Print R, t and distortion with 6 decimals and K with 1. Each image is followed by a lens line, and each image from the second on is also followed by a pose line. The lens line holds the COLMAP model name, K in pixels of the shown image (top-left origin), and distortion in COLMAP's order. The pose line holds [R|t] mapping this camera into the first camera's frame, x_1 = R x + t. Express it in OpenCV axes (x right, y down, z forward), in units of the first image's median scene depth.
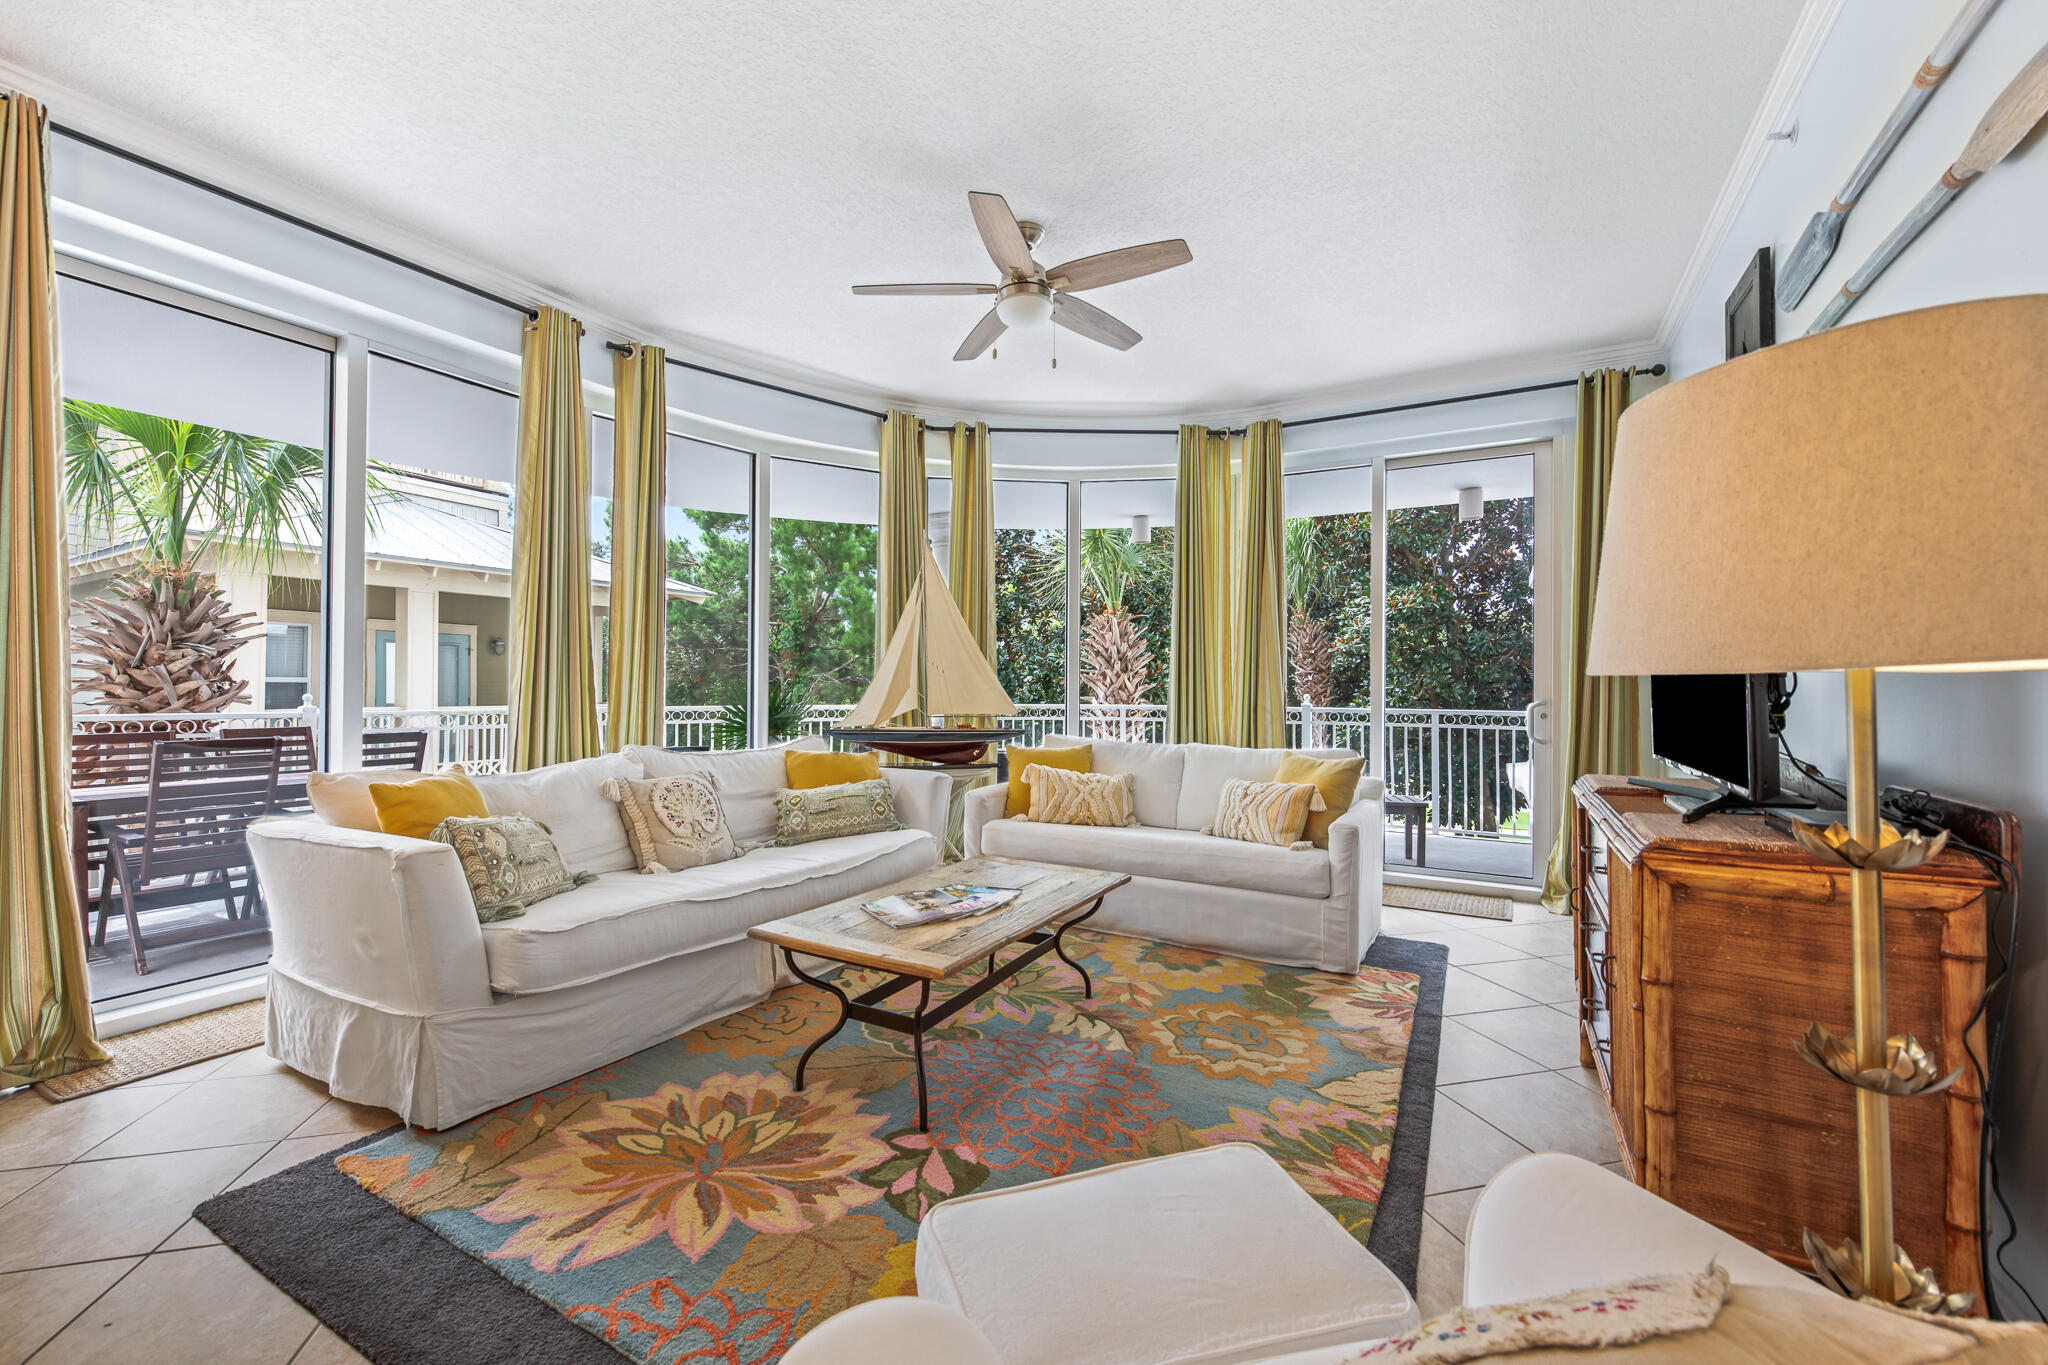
lens RADIAL K [[826.3, 0, 1009.7], [0, 826.3, 682.3], [0, 0, 1]] dist [-0.000459, -0.000936]
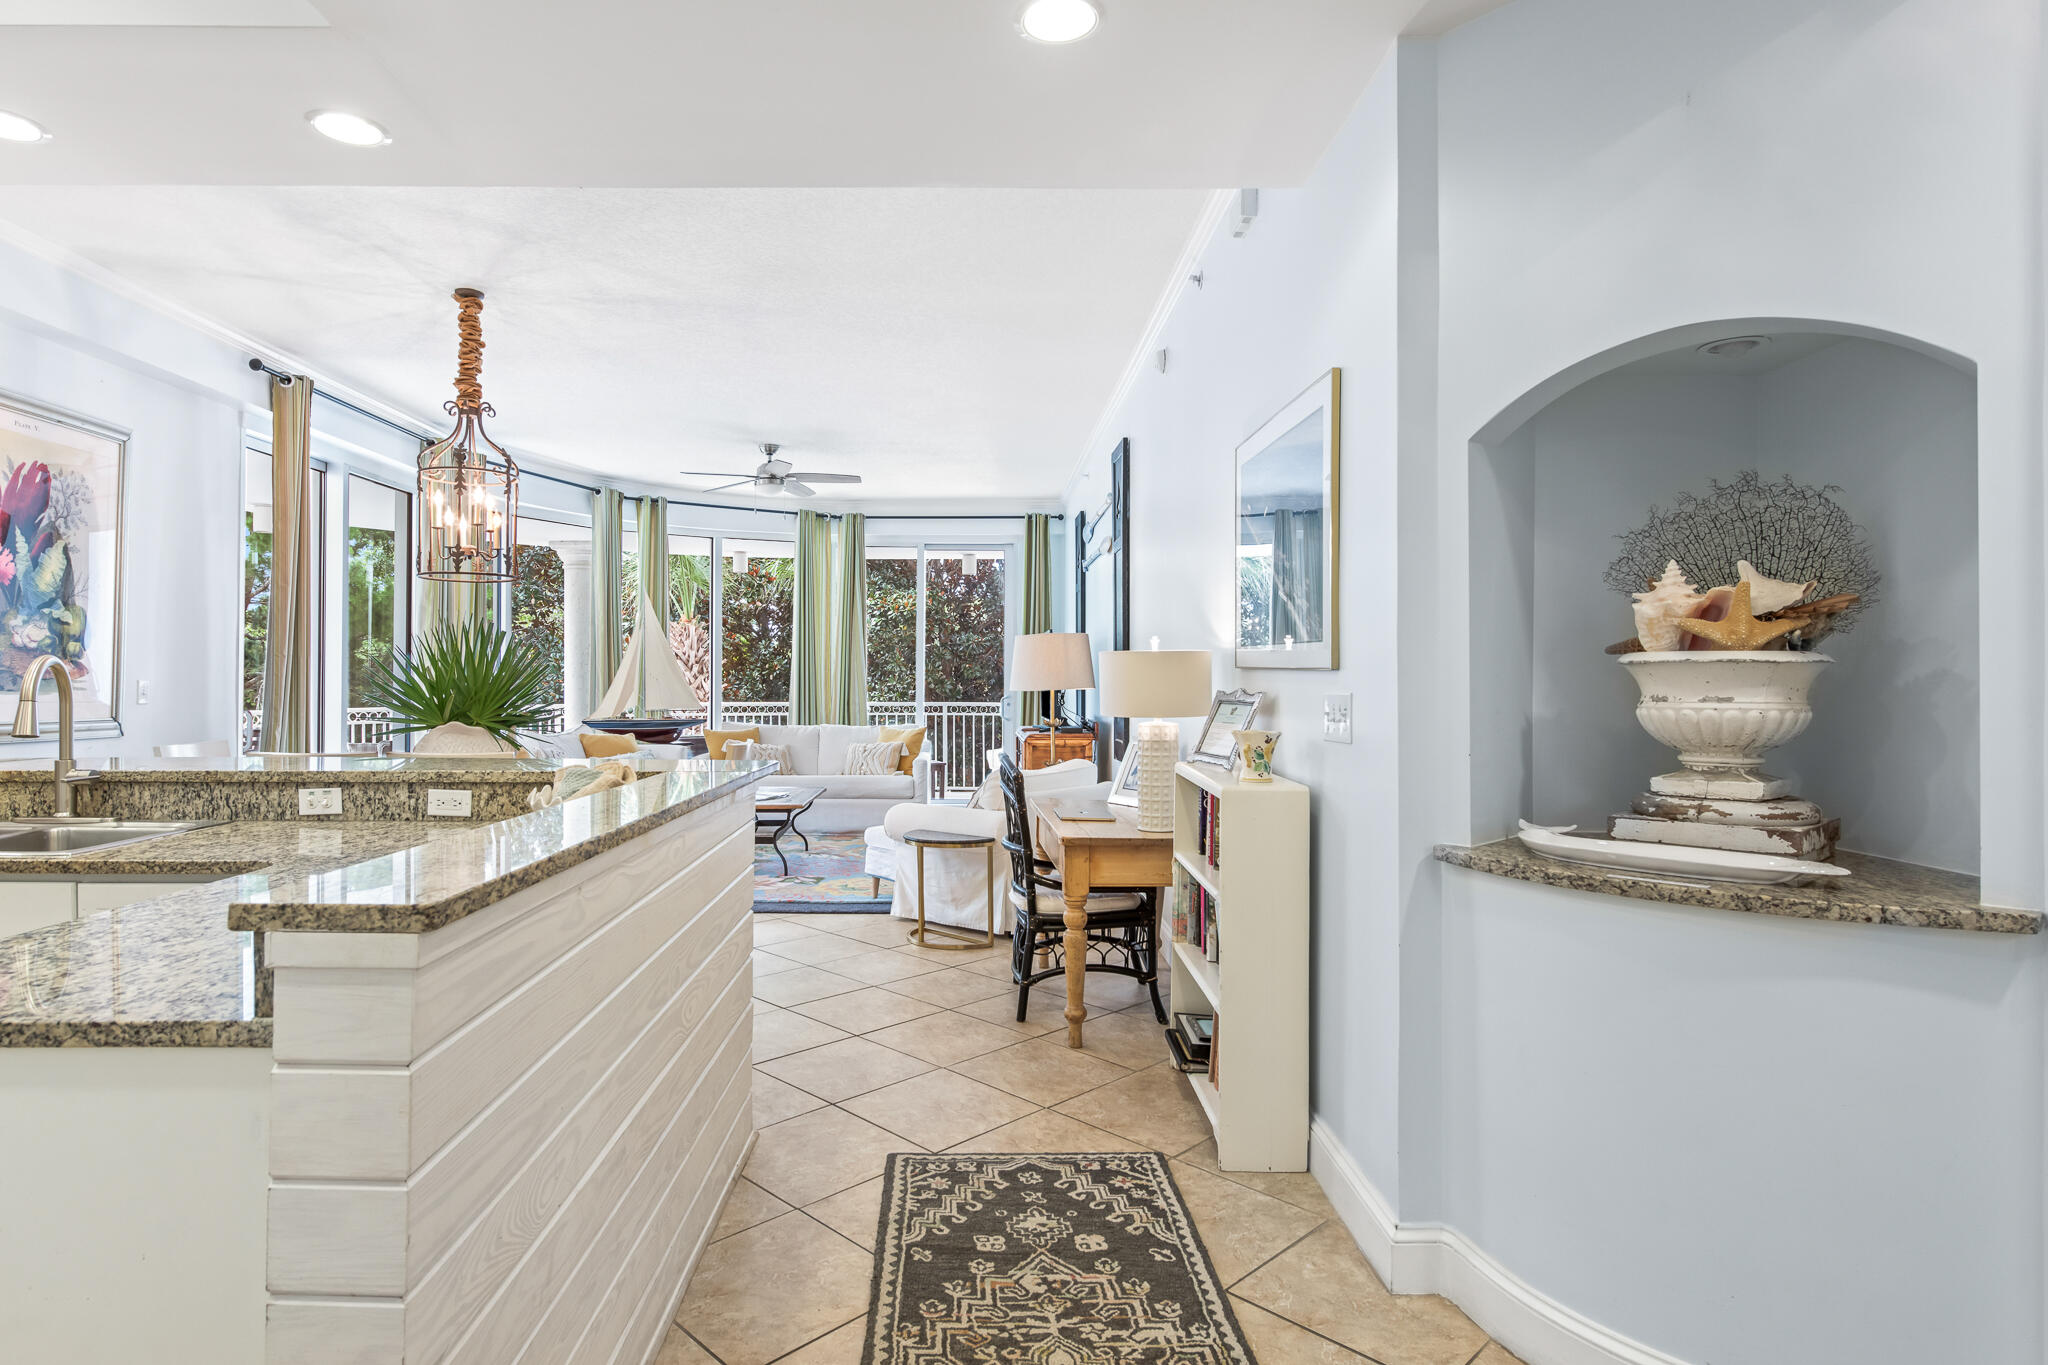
lens RADIAL K [[1111.3, 0, 960.3], [0, 1111.3, 676.8], [0, 0, 1]] dist [0.006799, -0.001877]
pose [[0.867572, -0.001918, 0.497307, -0.754737], [0.000698, 0.999996, 0.002639, -0.028938], [-0.497310, -0.001943, 0.867571, -1.221160]]
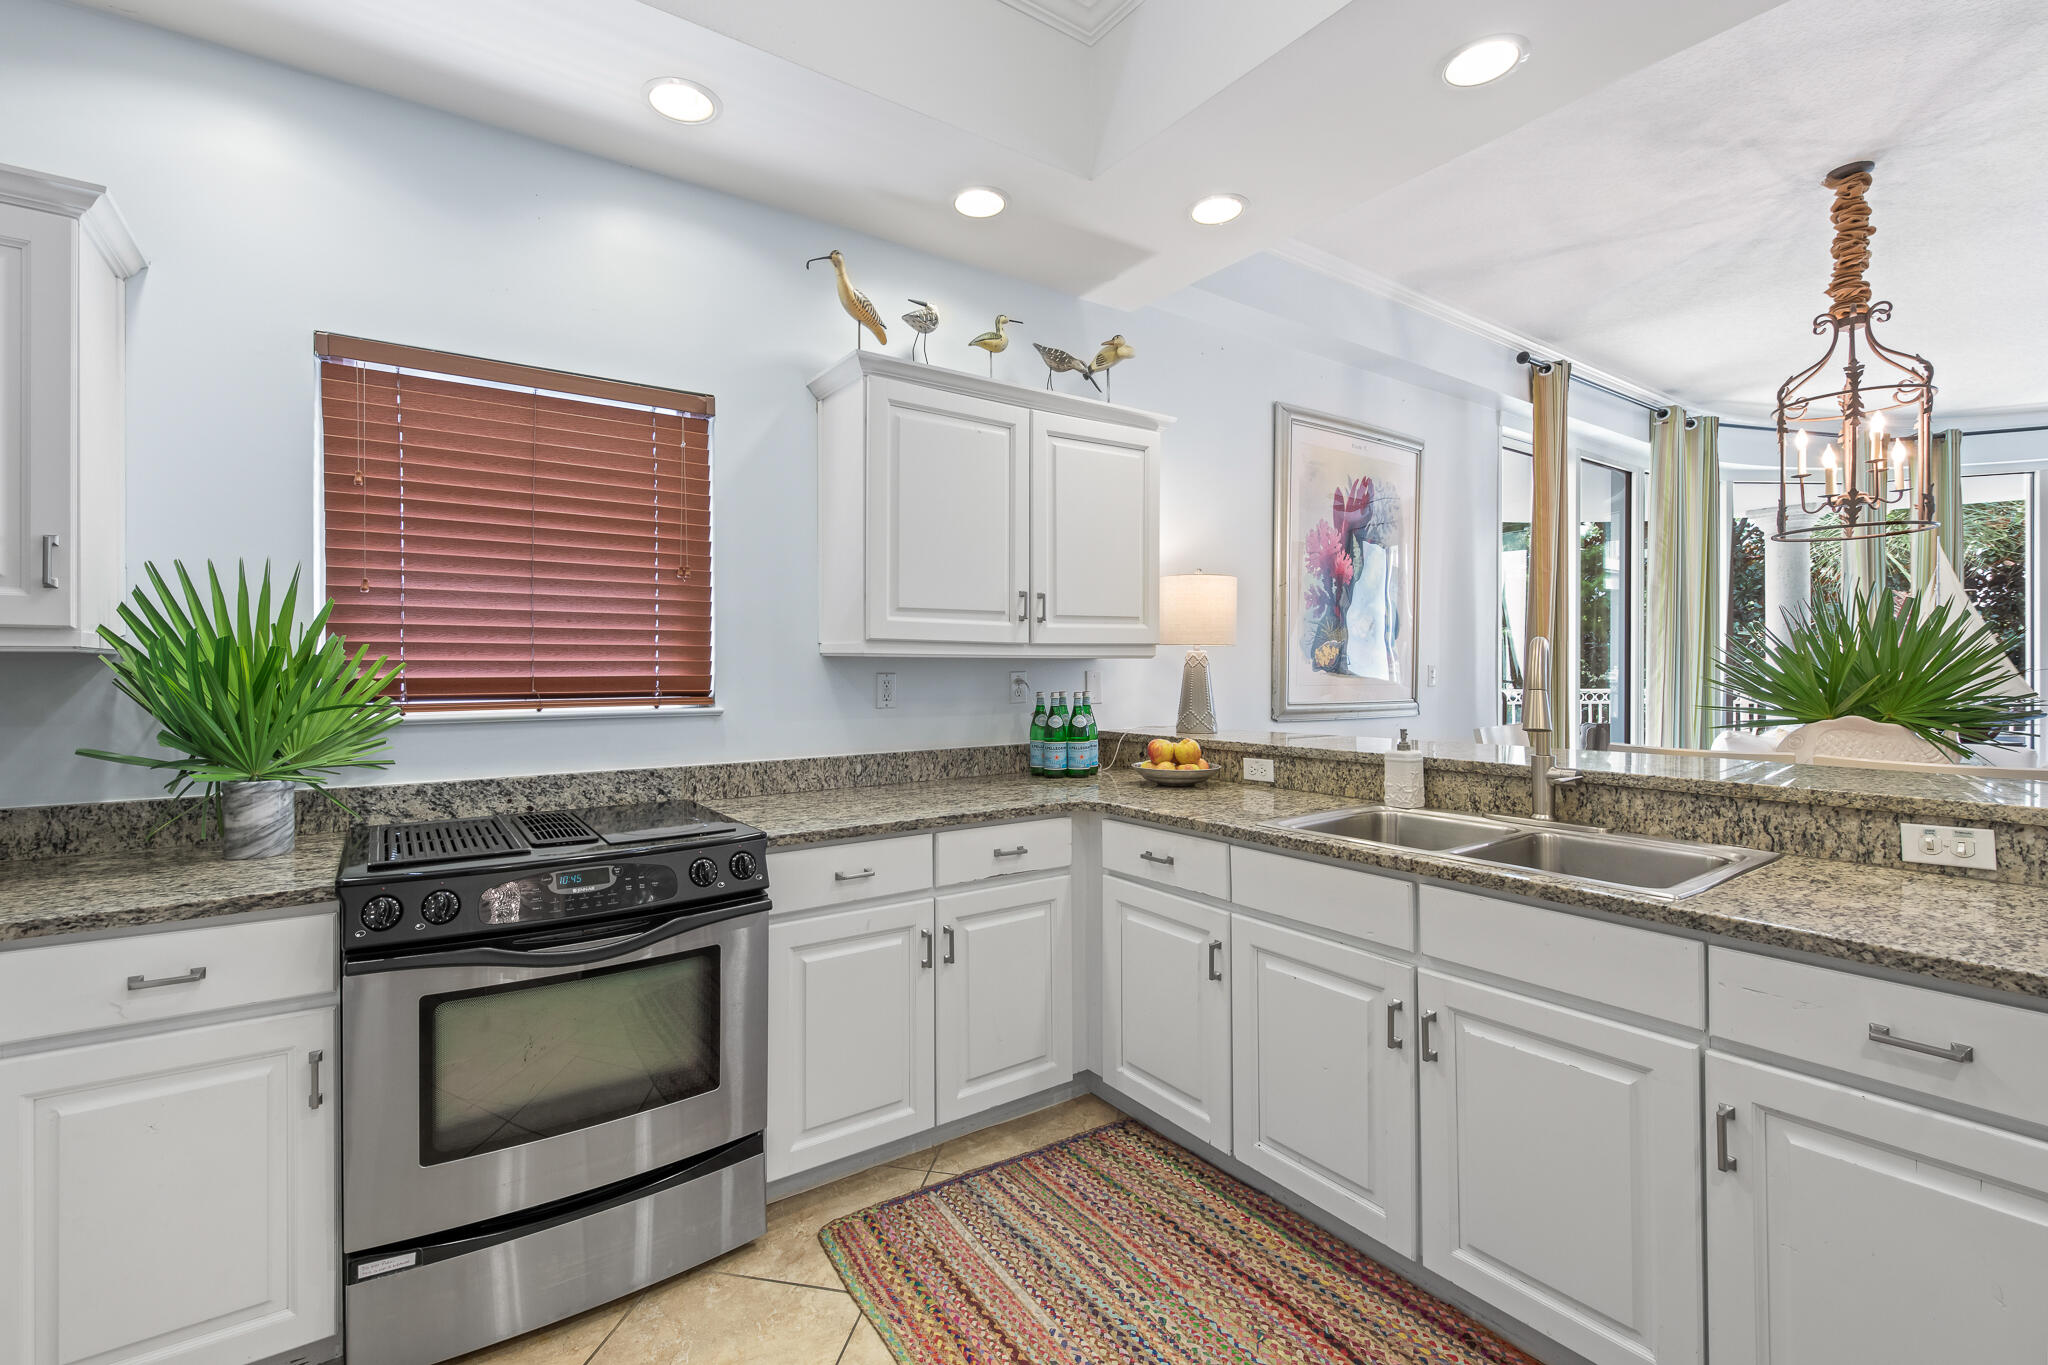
lens RADIAL K [[887.0, 0, 977.2], [0, 887.0, 668.7], [0, 0, 1]] dist [0.005119, -0.000742]
pose [[0.900604, -0.008537, -0.434556, -0.983146], [0.011717, 0.999921, 0.004639, -0.029420], [0.434482, -0.009270, 0.900633, -0.886371]]
